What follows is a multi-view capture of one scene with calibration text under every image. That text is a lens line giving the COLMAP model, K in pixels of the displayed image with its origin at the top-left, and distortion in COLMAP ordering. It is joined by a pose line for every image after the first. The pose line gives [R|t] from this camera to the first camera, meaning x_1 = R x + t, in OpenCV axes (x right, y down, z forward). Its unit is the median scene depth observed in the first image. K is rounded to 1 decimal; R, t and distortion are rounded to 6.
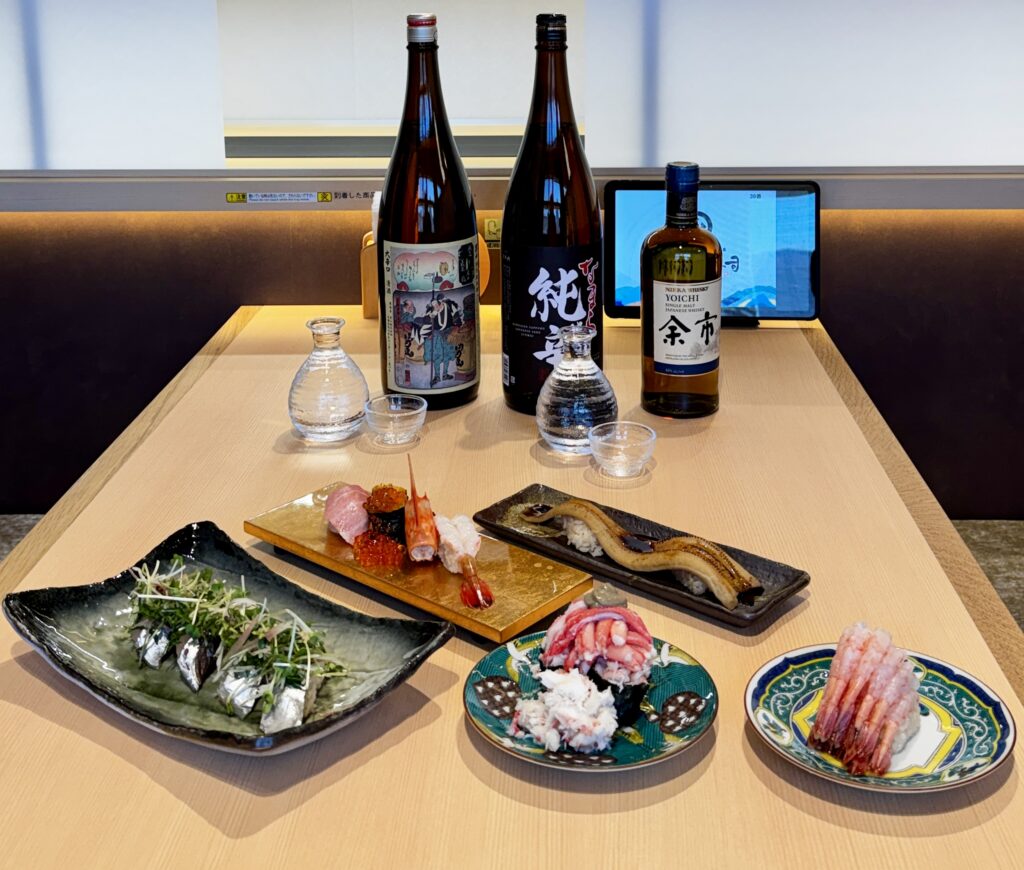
lens RADIAL K [[1068.8, 0, 512.0], [0, 1068.8, 435.0], [0, 0, 1]] dist [-0.012073, -0.029201]
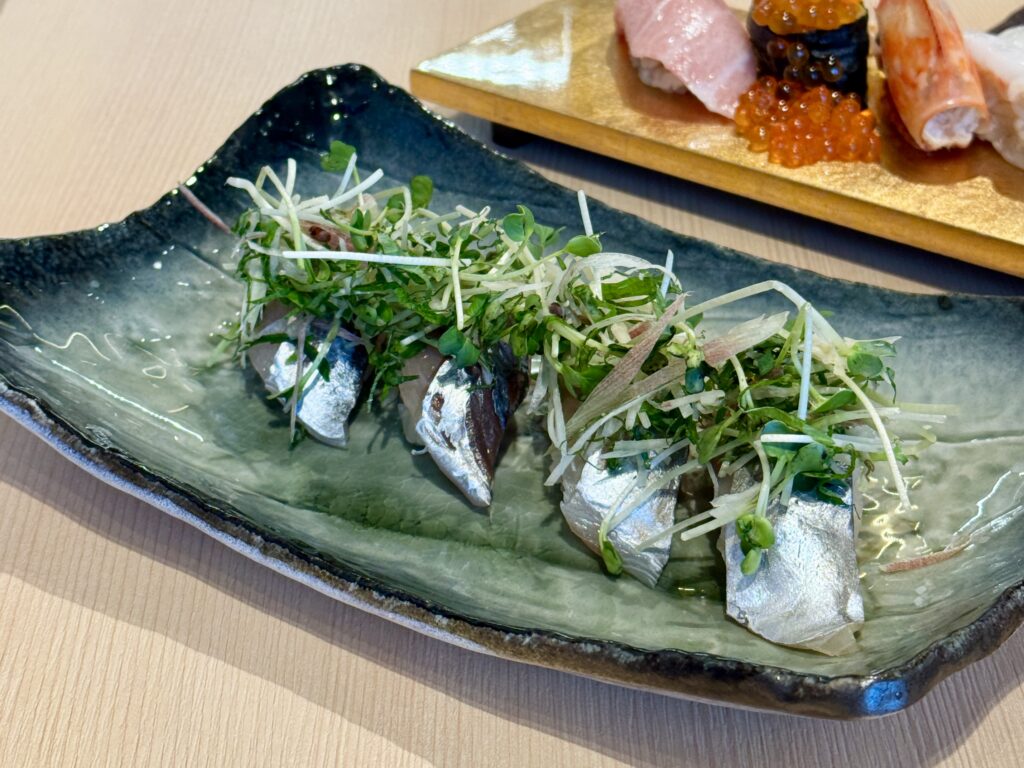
lens RADIAL K [[1416.3, 0, 512.0], [0, 1416.3, 384.0], [0, 0, 1]] dist [0.021693, 0.034886]
pose [[0.996121, -0.032880, 0.081620, -0.319202], [0.011708, 0.968840, 0.247409, 0.077136], [-0.087211, -0.245494, 0.965467, 0.529092]]
